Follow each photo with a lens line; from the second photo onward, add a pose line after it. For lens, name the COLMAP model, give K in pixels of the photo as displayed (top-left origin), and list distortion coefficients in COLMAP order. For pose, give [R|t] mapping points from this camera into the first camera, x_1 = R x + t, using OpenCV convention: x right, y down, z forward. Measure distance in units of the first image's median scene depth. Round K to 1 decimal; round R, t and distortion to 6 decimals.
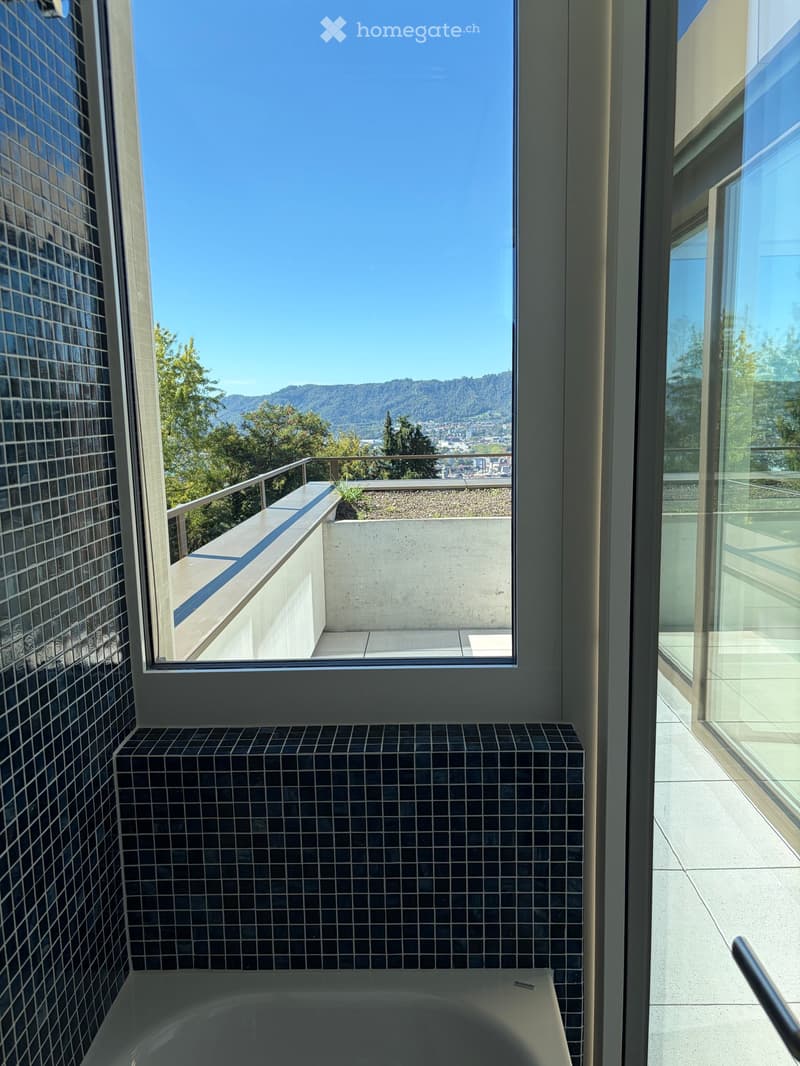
lens RADIAL K [[807.2, 0, 409.9], [0, 807.2, 537.8], [0, 0, 1]] dist [0.051410, -0.060845]
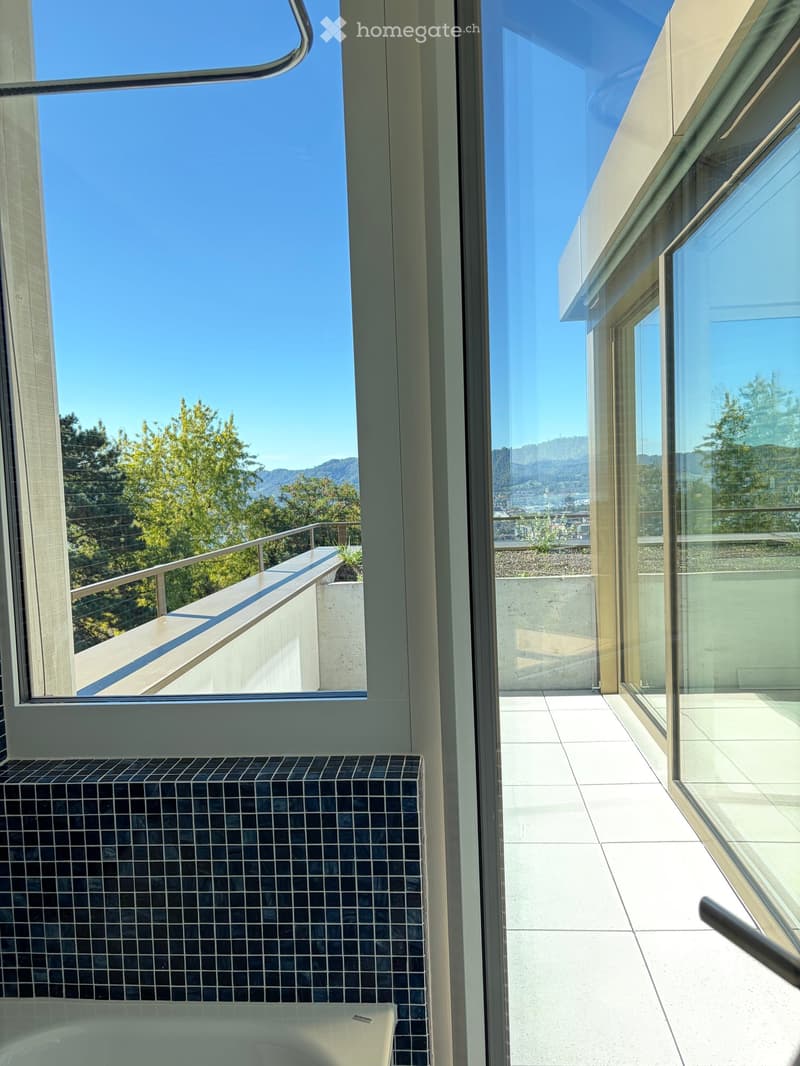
lens RADIAL K [[807.2, 0, 408.1], [0, 807.2, 537.0], [0, 0, 1]] dist [0.051410, -0.060845]
pose [[0.998538, -0.011707, -0.052766, 0.245140], [0.007057, 0.996142, -0.087477, 0.044449], [0.053587, 0.086976, 0.994768, -0.044777]]
